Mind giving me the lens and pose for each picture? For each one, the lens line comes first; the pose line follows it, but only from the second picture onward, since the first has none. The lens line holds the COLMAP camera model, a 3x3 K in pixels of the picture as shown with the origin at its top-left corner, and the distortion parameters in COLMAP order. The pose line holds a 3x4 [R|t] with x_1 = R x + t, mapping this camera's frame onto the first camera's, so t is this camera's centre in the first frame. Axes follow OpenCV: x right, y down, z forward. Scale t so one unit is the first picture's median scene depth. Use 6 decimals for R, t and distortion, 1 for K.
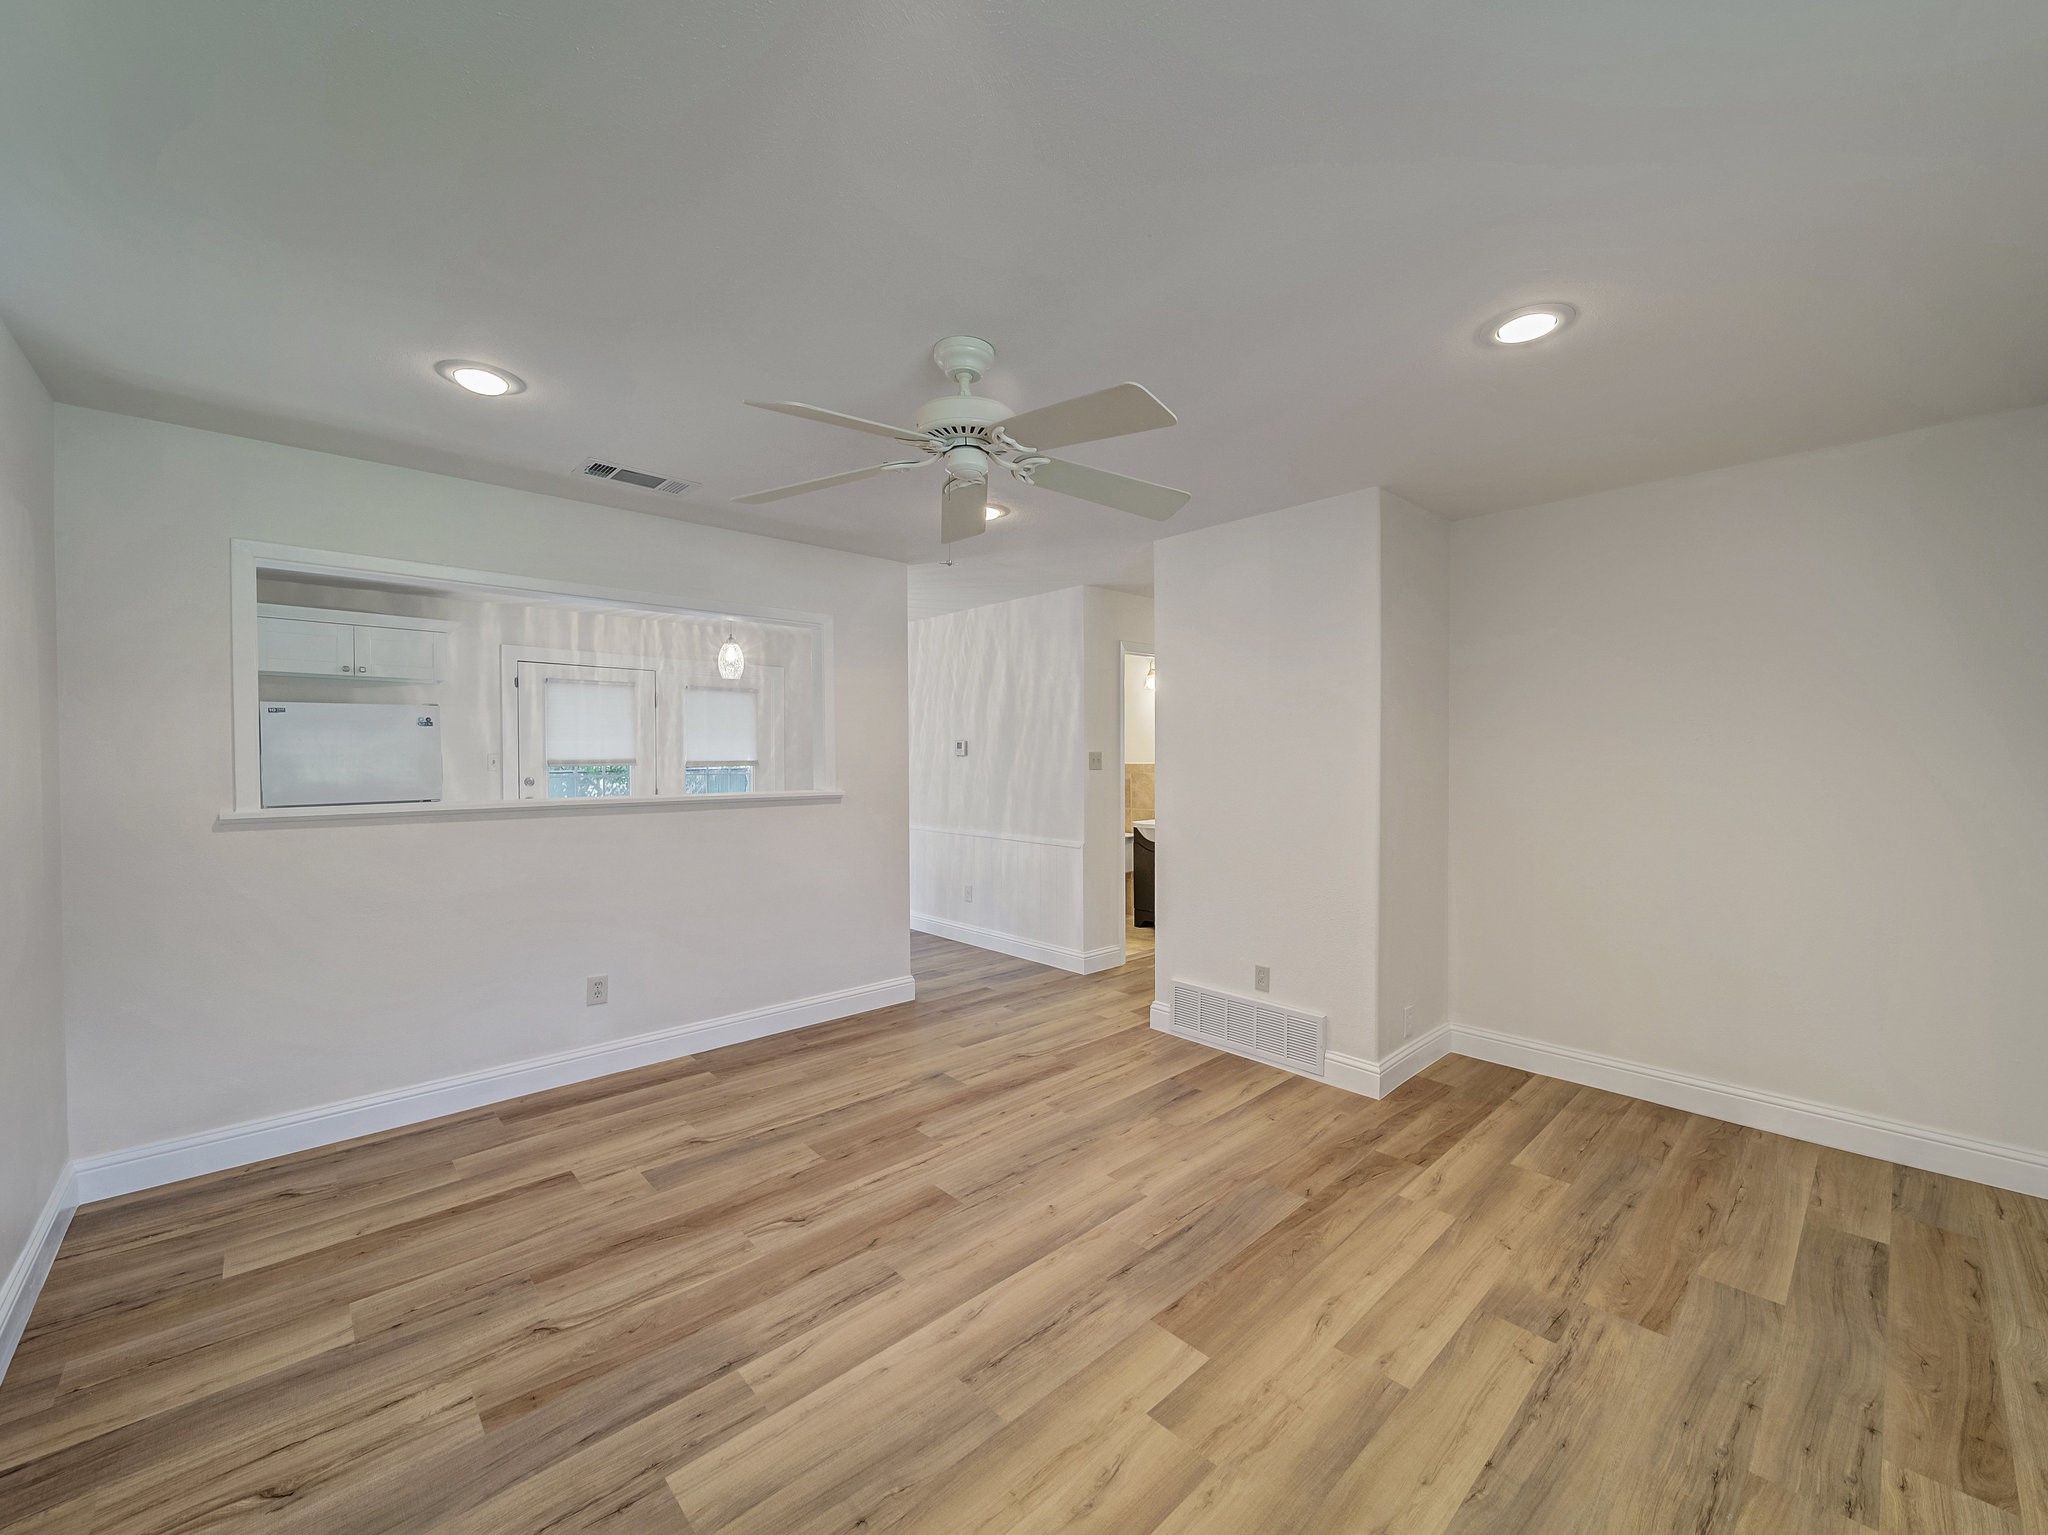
lens RADIAL K [[812.5, 0, 1036.5], [0, 812.5, 765.6], [0, 0, 1]] dist [0.000408, -0.000886]
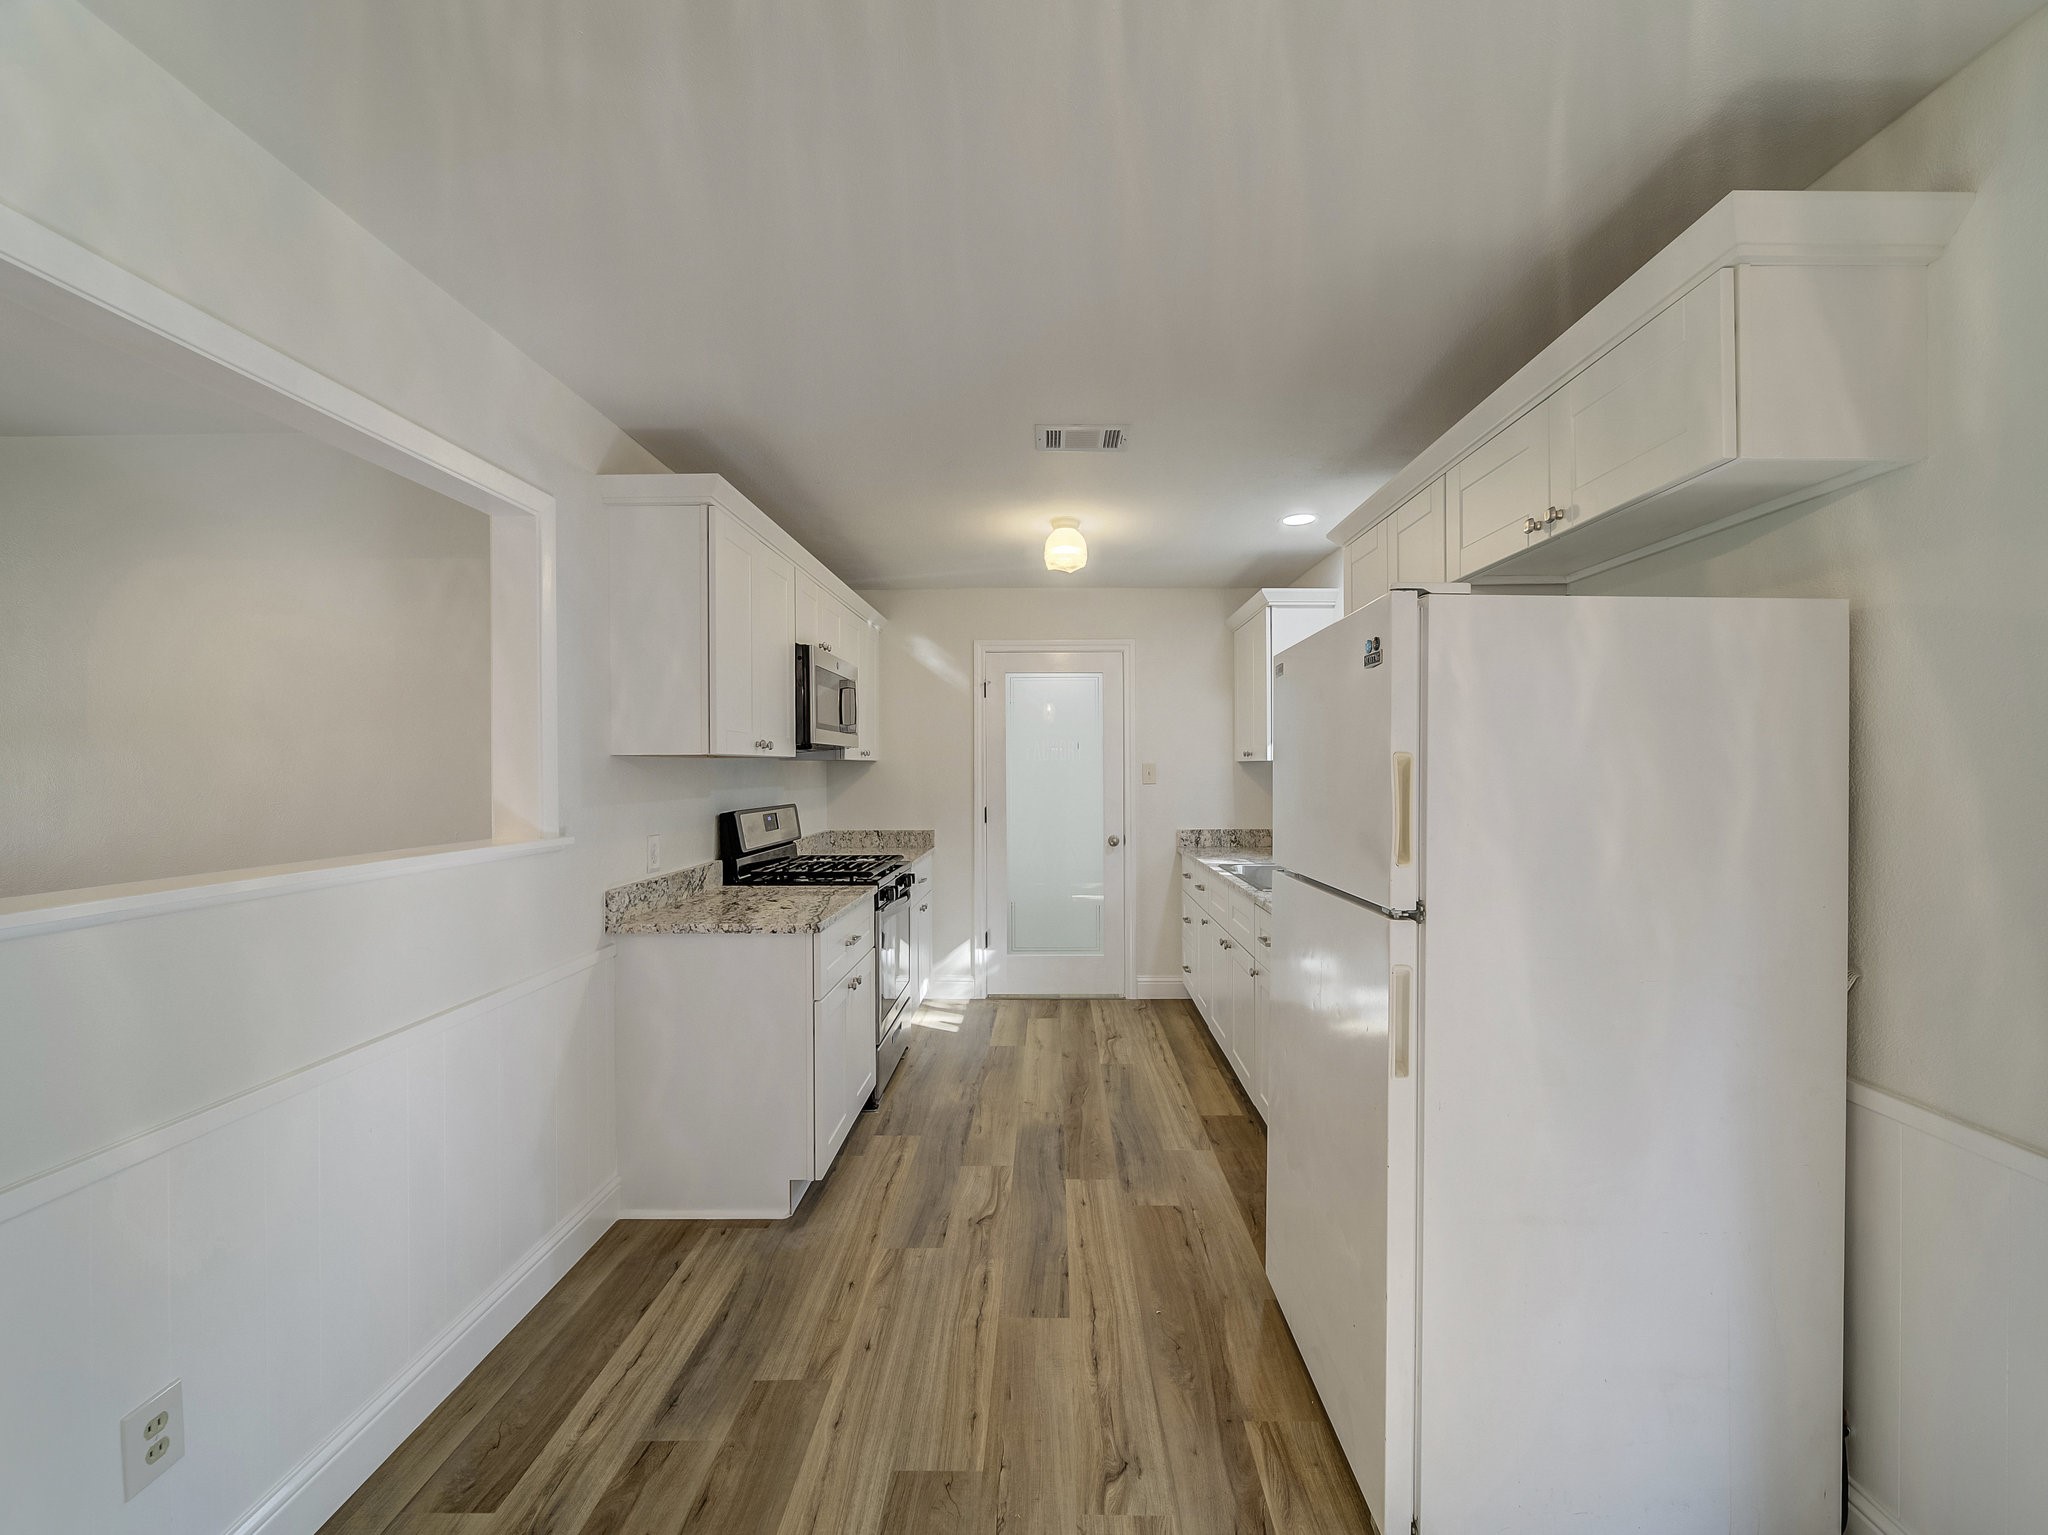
lens RADIAL K [[815.9, 0, 1050.9], [0, 815.9, 769.1], [0, 0, 1]] dist [0.000991, -0.002105]
pose [[-0.682743, 0.007423, -0.730621, -0.719832], [-0.003586, 0.999902, 0.013510, -0.020003], [0.730650, 0.011844, -0.682649, 1.845615]]
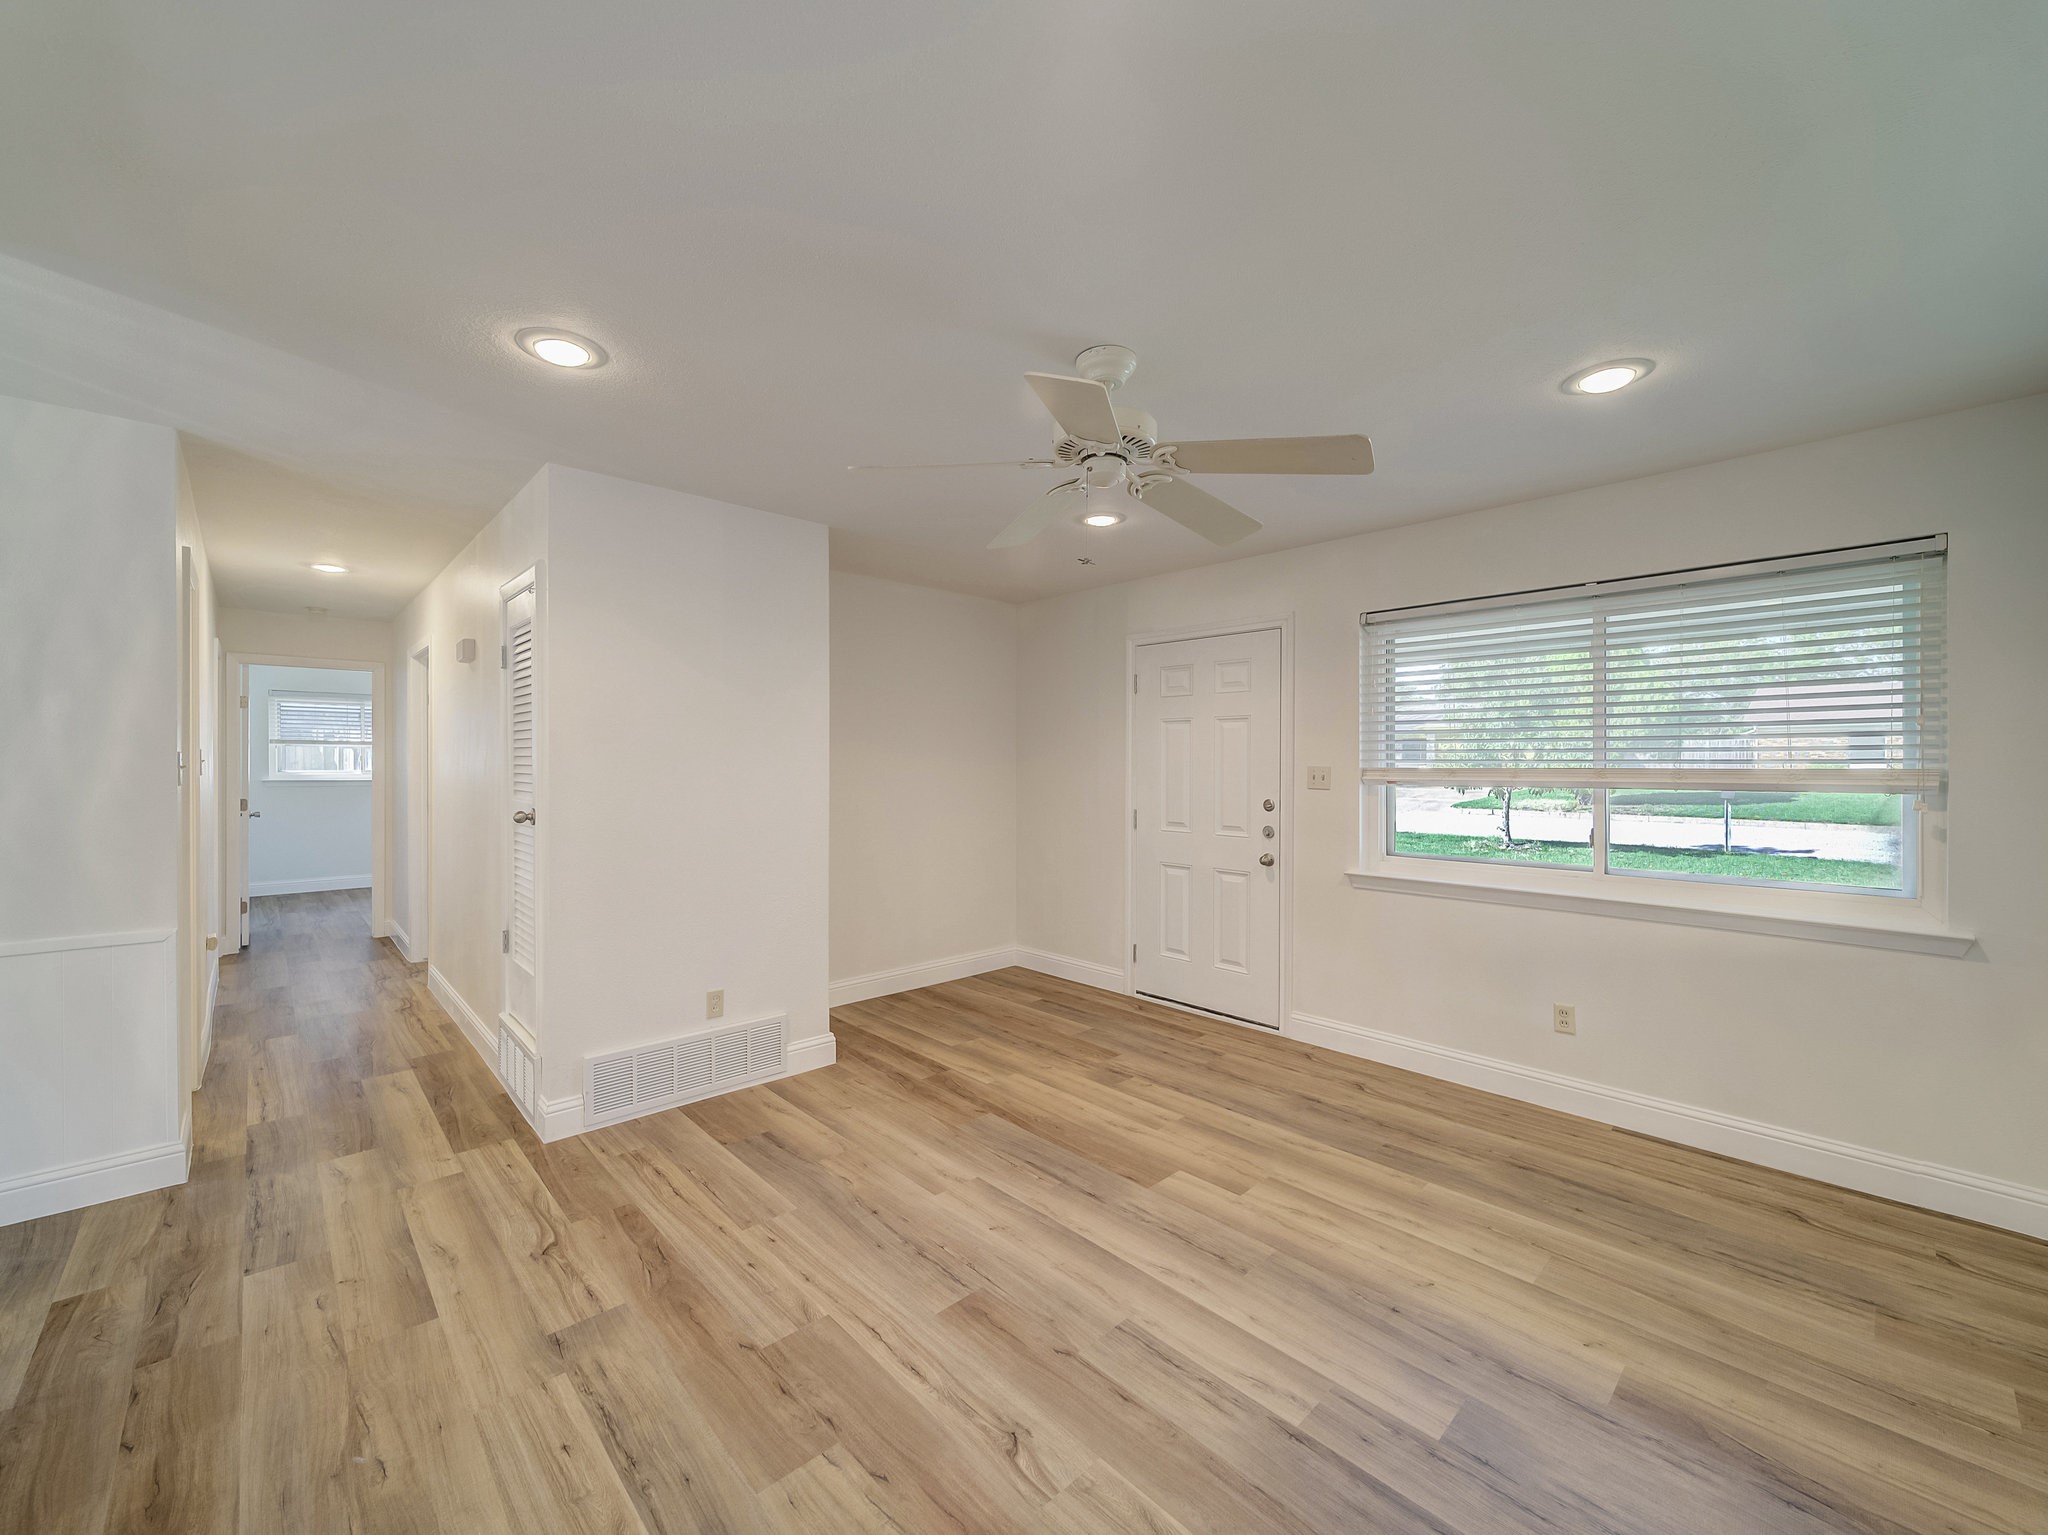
lens RADIAL K [[820.0, 0, 1024.0], [0, 820.0, 767.5], [0, 0, 1]] dist [-0.002035, -0.000186]
pose [[-0.005166, -0.003341, 0.999981, -0.818997], [0.009179, 0.999952, 0.003388, -0.005665], [-0.999945, 0.009196, -0.005135, 0.828744]]
